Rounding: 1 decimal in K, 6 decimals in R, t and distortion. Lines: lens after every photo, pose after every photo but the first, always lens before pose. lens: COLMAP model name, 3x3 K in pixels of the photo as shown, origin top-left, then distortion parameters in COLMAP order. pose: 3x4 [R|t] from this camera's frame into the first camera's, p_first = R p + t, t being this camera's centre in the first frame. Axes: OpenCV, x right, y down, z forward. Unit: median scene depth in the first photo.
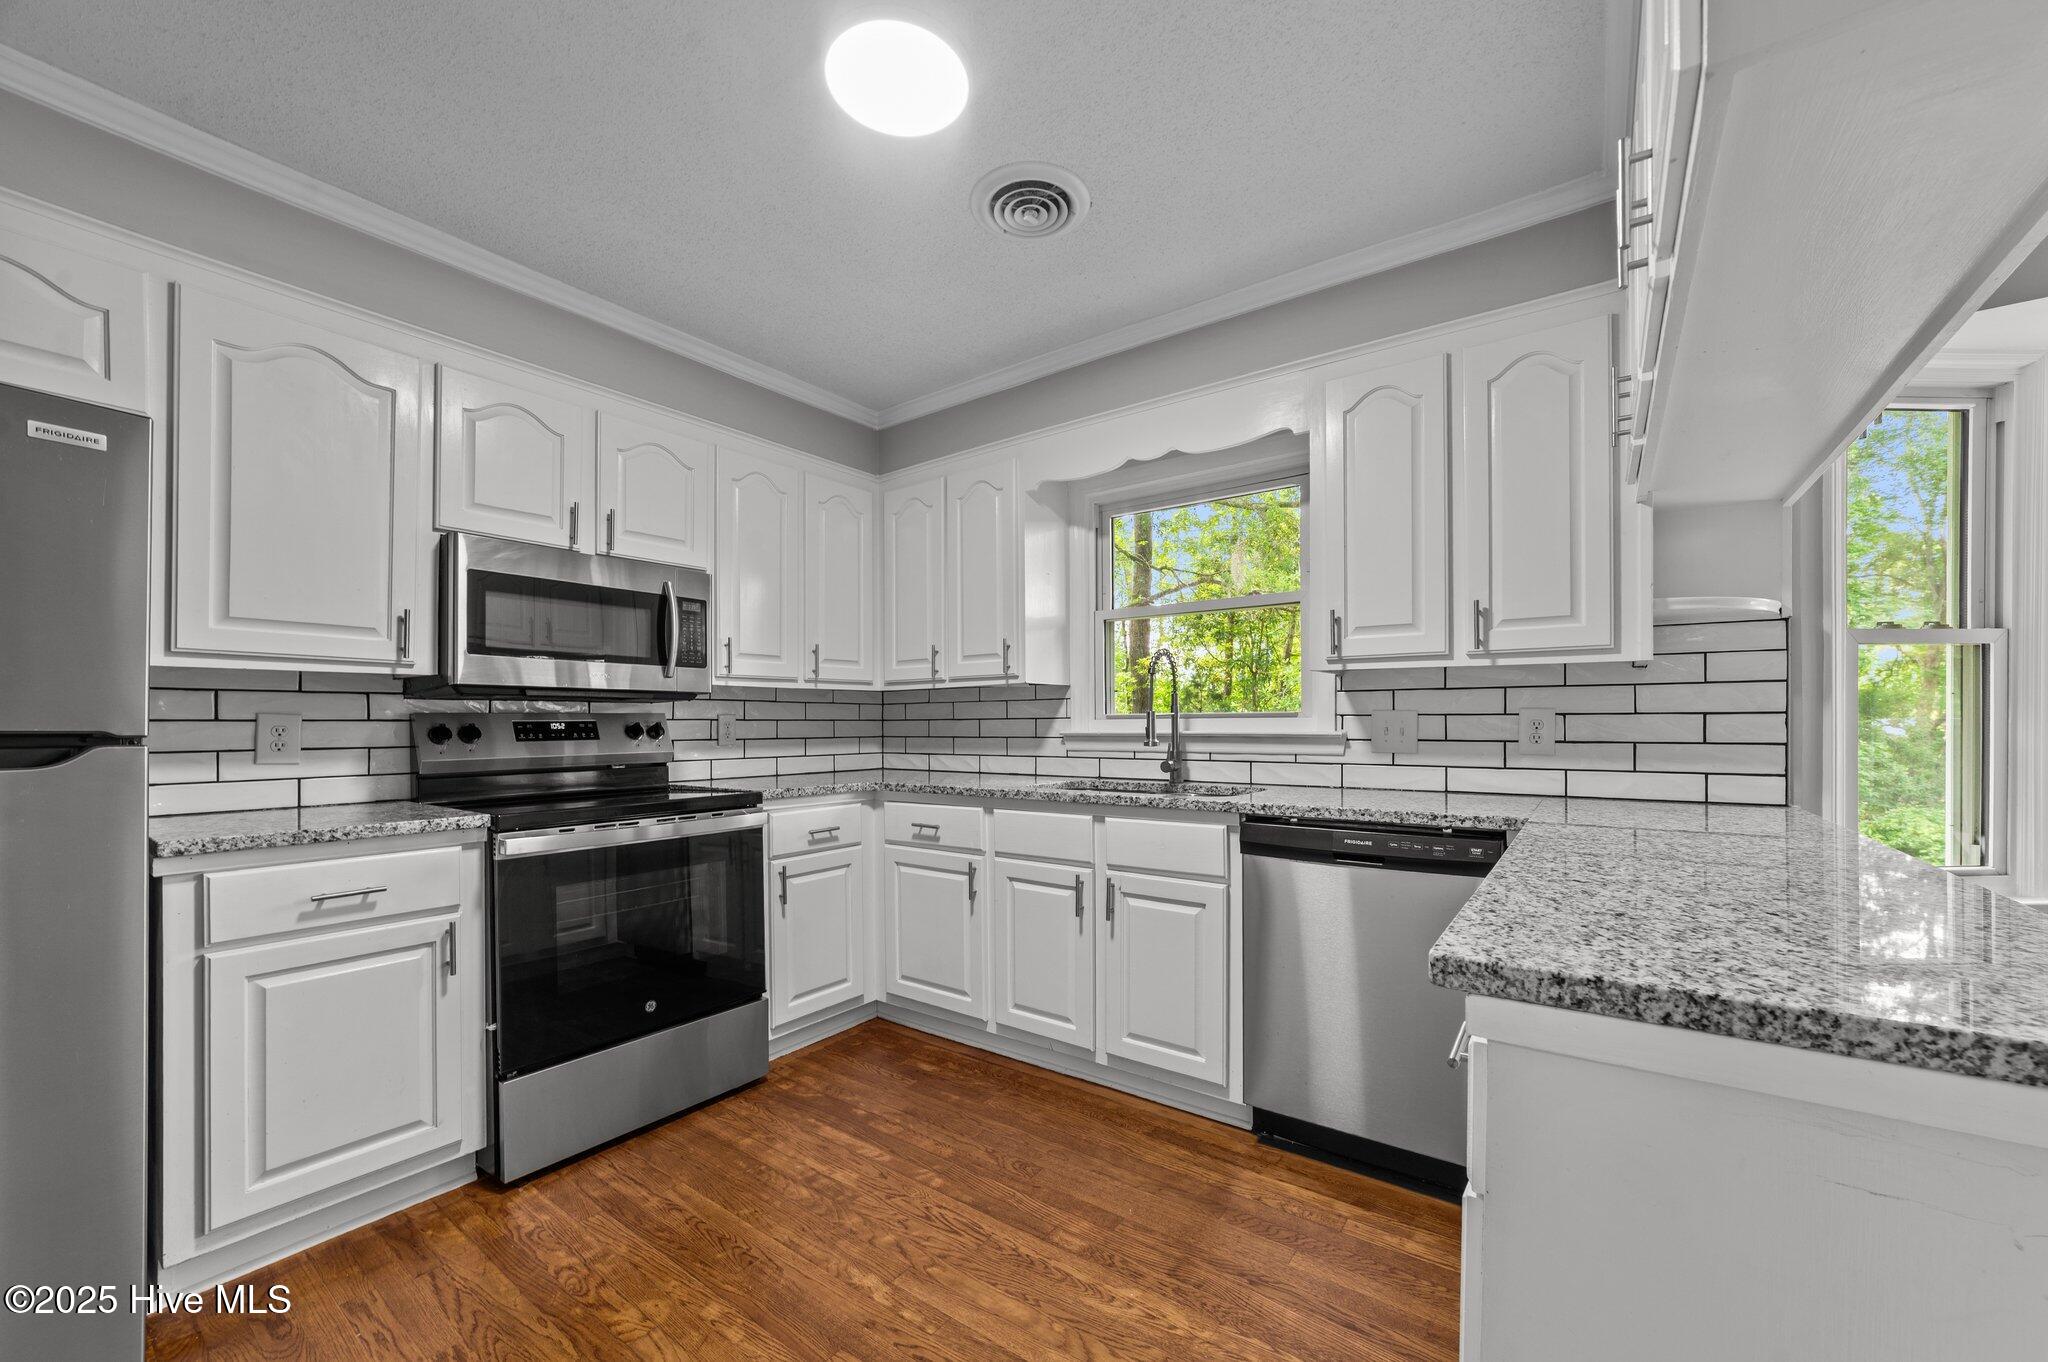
lens RADIAL K [[791.4, 0, 1047.5], [0, 791.4, 723.5], [0, 0, 1]] dist [-0.020921, 0.005543]
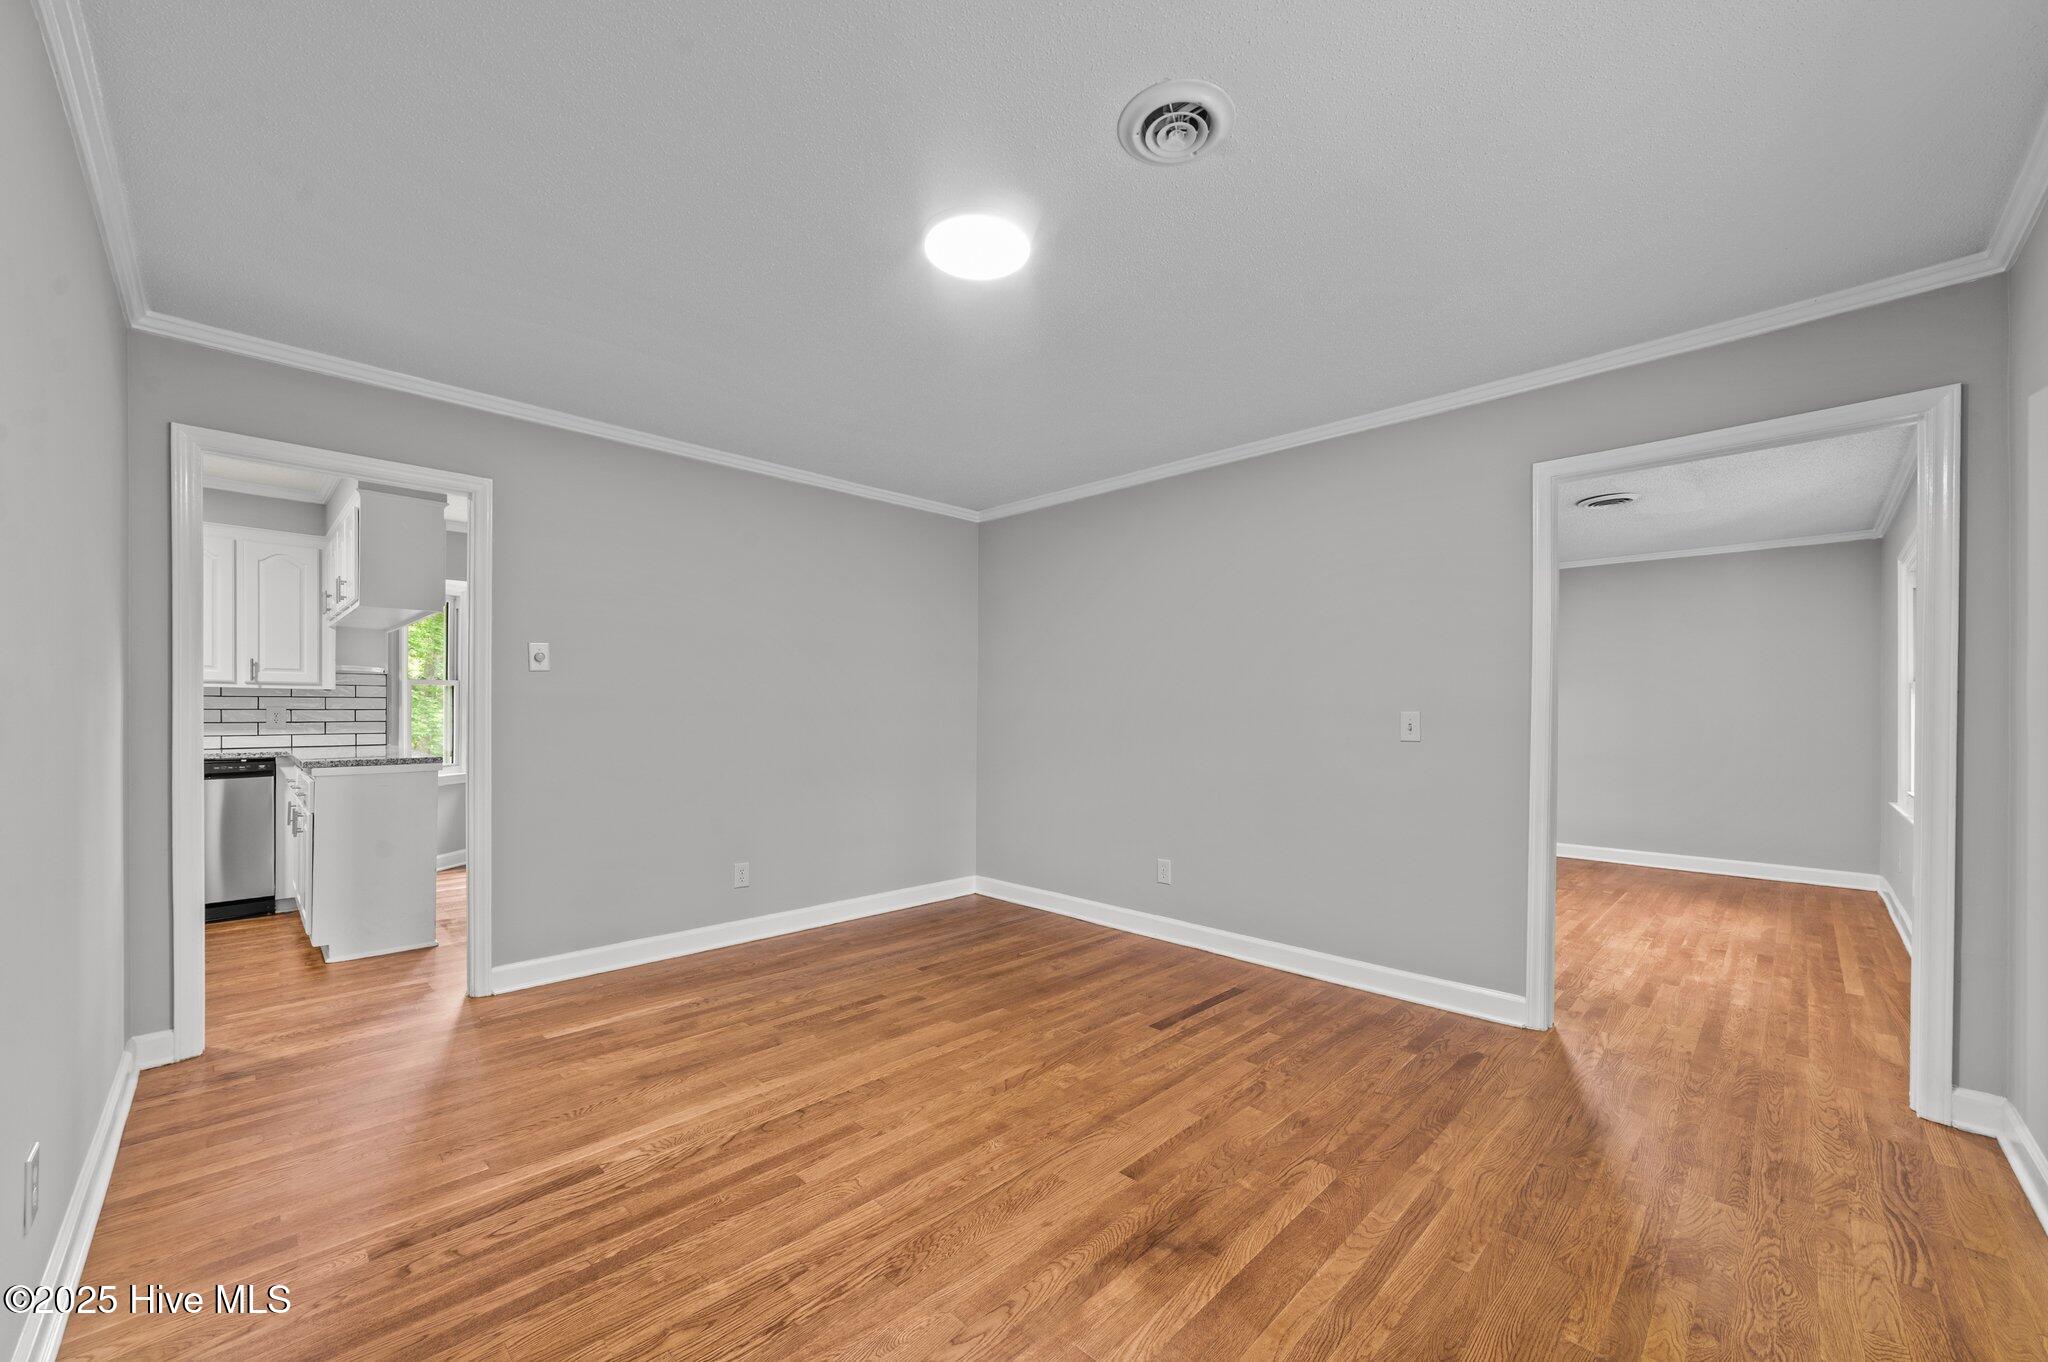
lens RADIAL K [[791.4, 0, 1025.6], [0, 791.4, 711.1], [0, 0, 1]] dist [-0.020921, 0.005543]
pose [[0.153564, 0.004886, 0.988127, -1.238303], [0.001656, 0.999985, -0.005202, 0.007325], [-0.988137, 0.002436, 0.153553, -1.432062]]
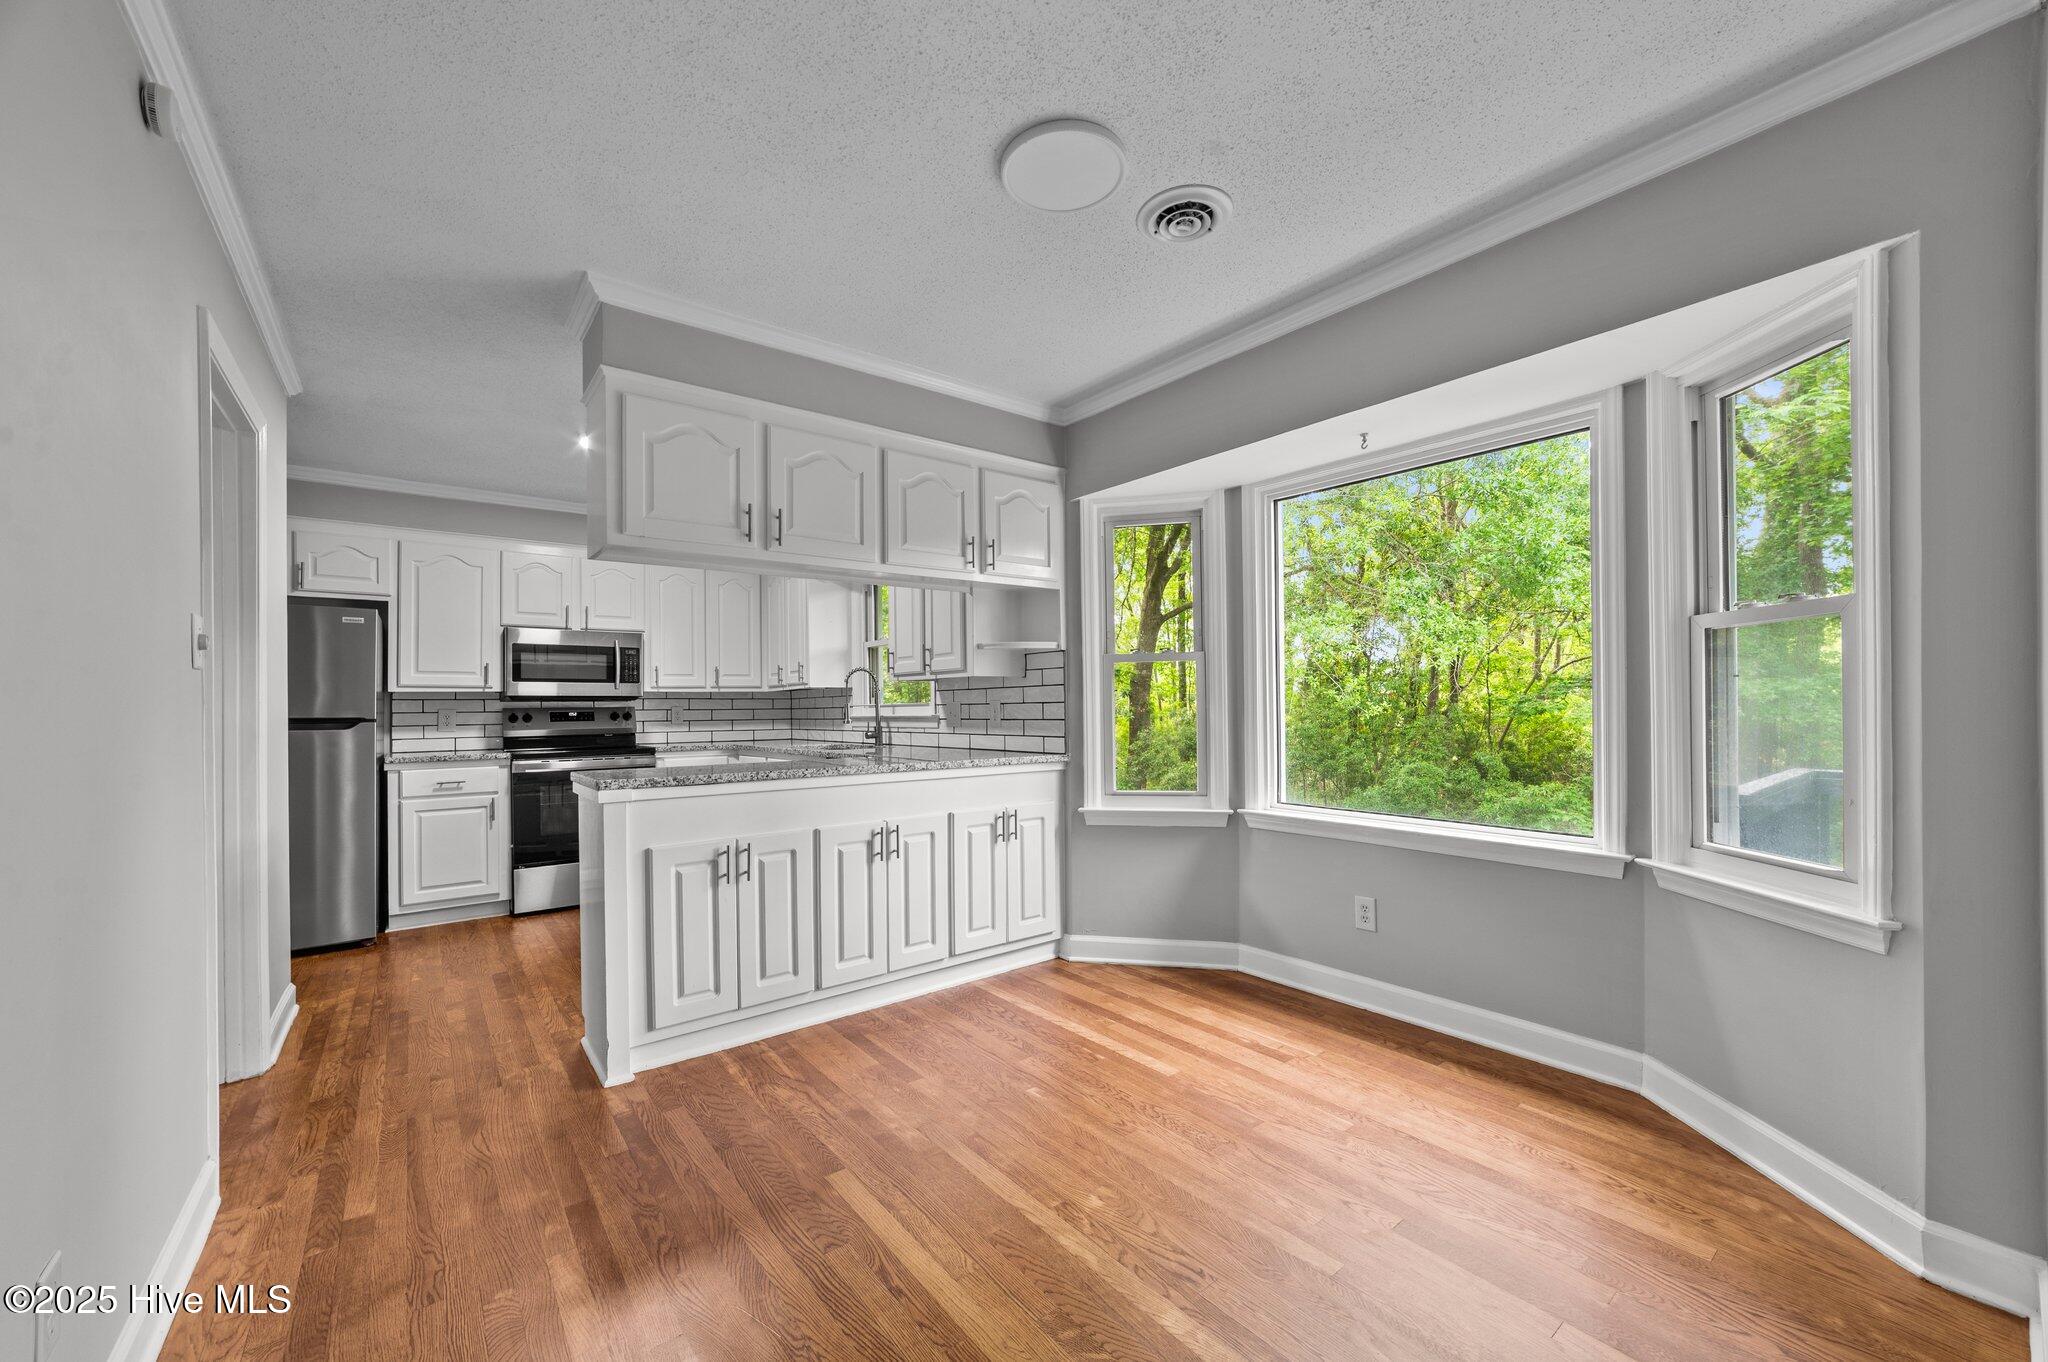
lens RADIAL K [[791.4, 0, 1072.9], [0, 791.4, 699.9], [0, 0, 1]] dist [-0.020921, 0.005543]
pose [[0.964467, -0.010782, -0.263983, 1.310062], [0.008303, 0.999910, -0.010501, -0.001098], [0.264072, 0.007936, 0.964470, -0.689600]]
